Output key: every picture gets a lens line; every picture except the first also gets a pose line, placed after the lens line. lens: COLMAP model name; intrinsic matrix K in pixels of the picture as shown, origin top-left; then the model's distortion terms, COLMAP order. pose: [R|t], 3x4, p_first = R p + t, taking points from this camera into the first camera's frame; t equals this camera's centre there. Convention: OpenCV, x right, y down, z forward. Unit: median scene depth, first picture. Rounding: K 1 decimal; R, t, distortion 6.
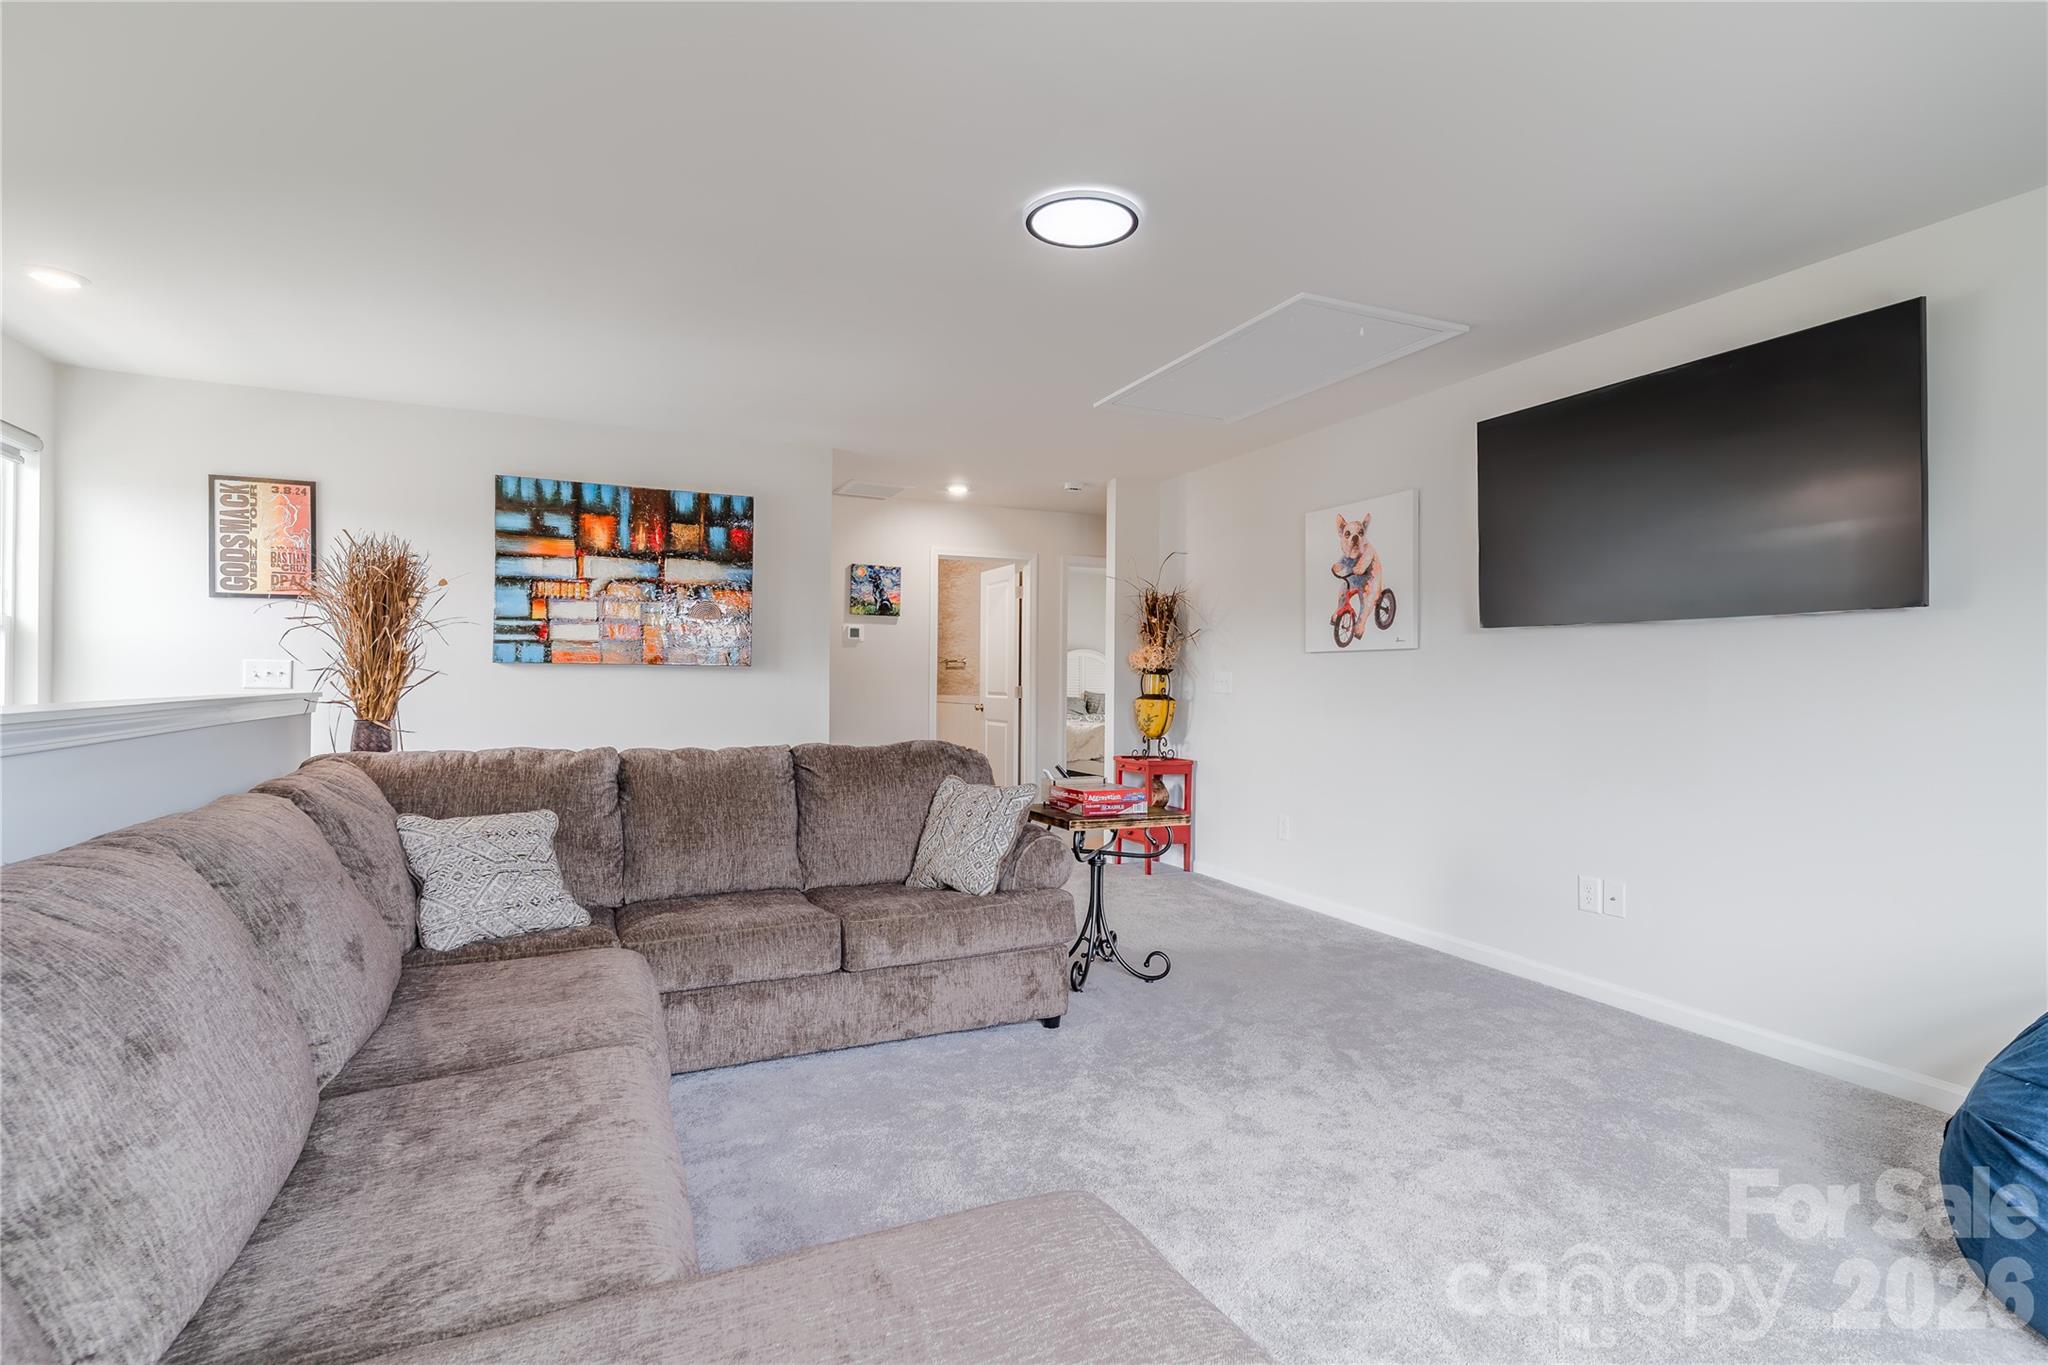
lens RADIAL K [[995.4, 0, 1024.0], [0, 995.4, 682.5], [0, 0, 1]] dist [-0.000586, 0.000619]
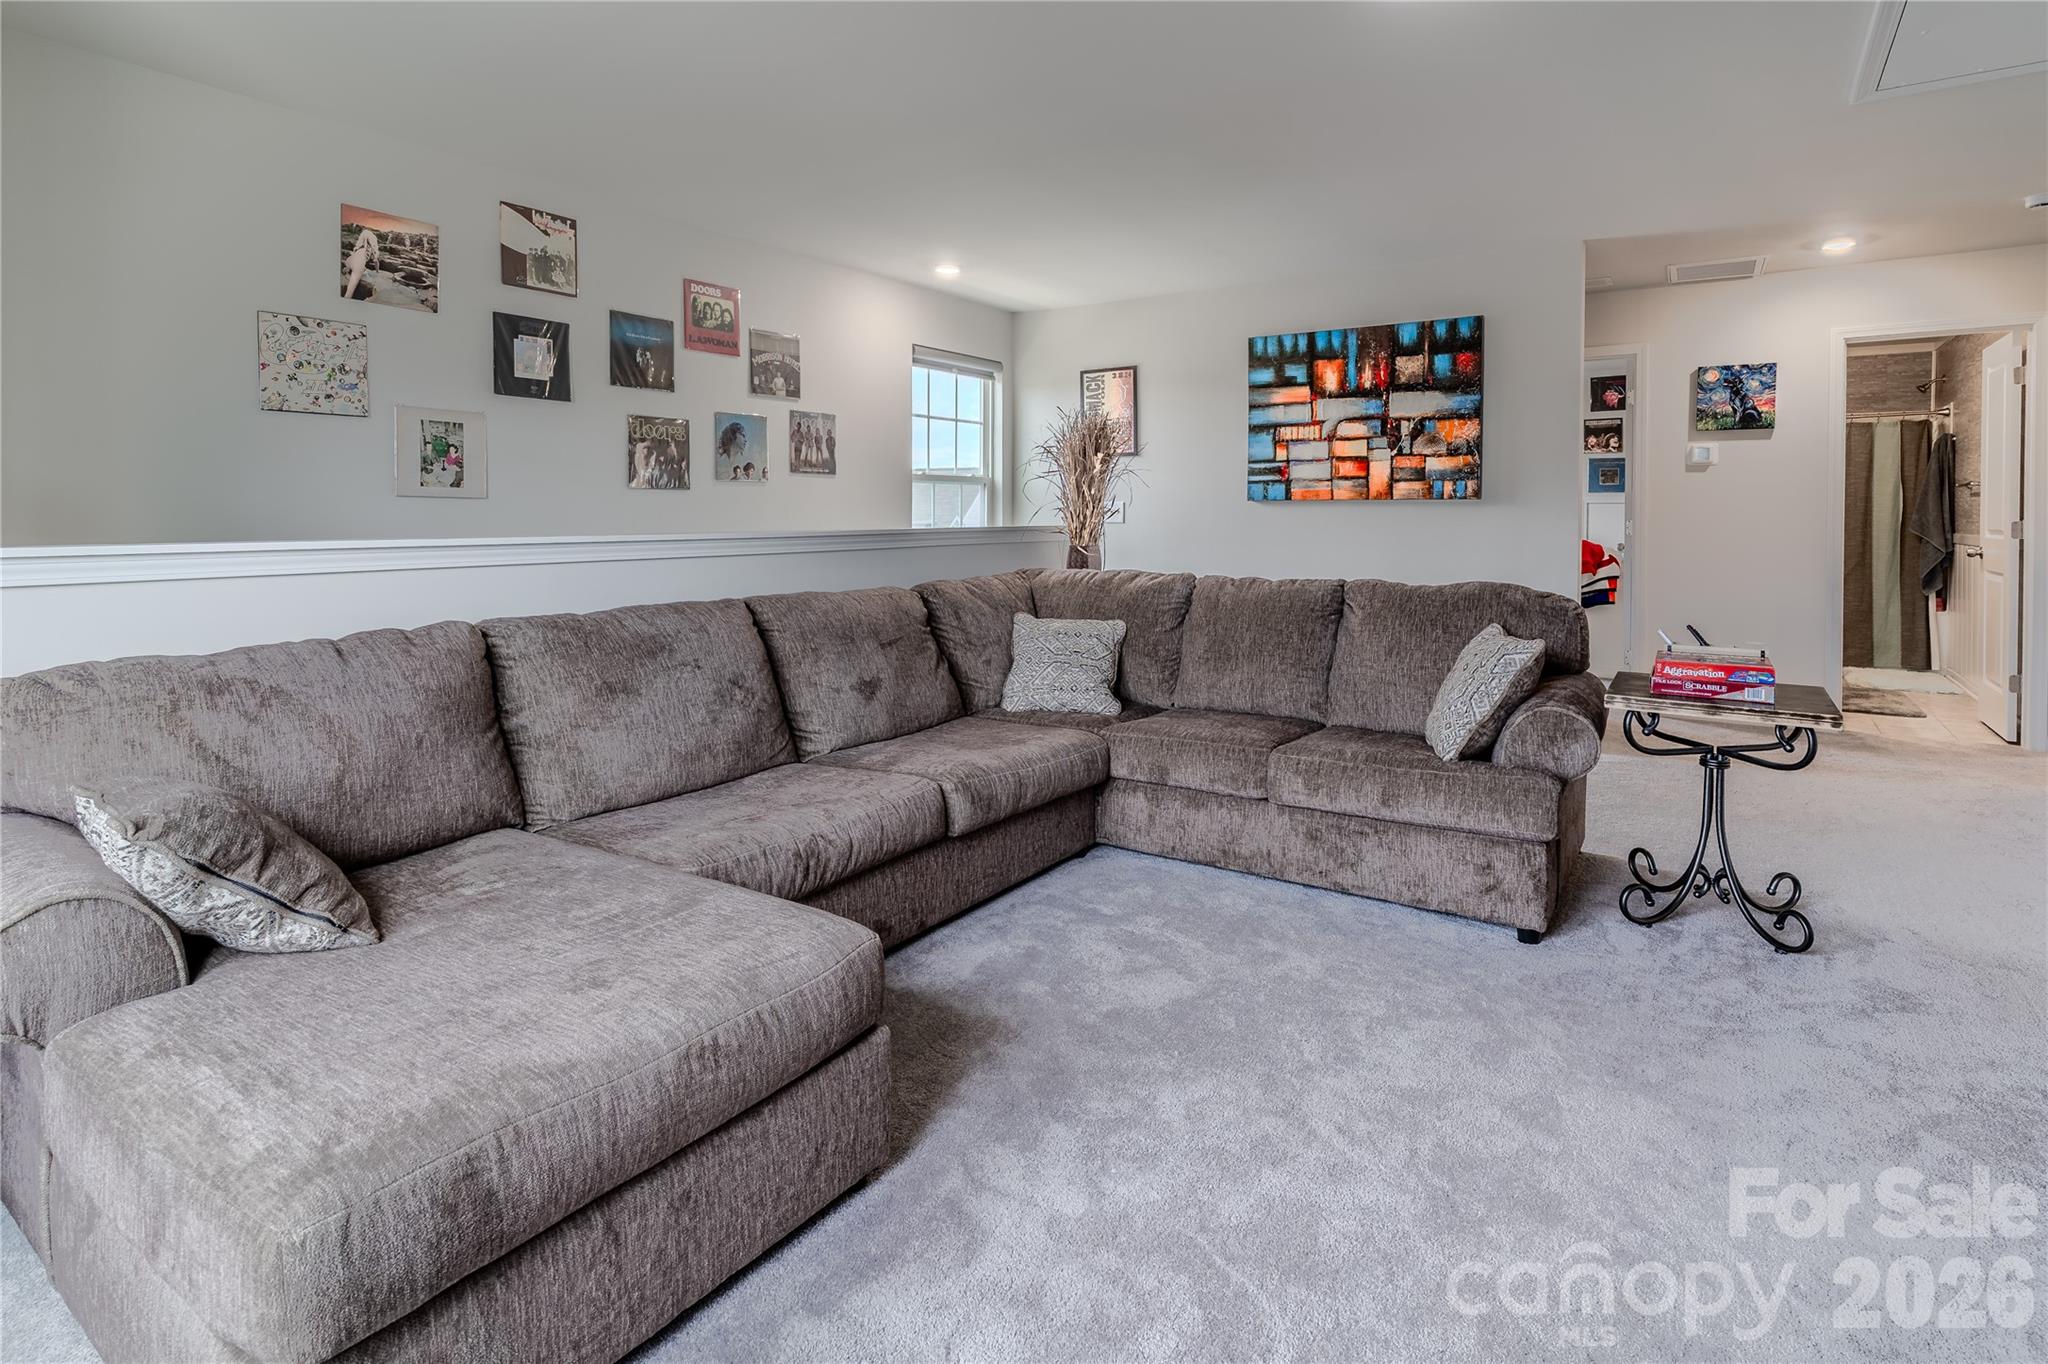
lens RADIAL K [[1038.8, 0, 1017.8], [0, 1038.8, 532.1], [0, 0, 1]] dist [-0.000180, 0.000756]
pose [[0.520216, 0.007077, -0.854005, 0.352715], [0.003018, 0.999944, 0.010125, 0.003341], [0.854029, -0.007845, 0.520166, 0.142219]]
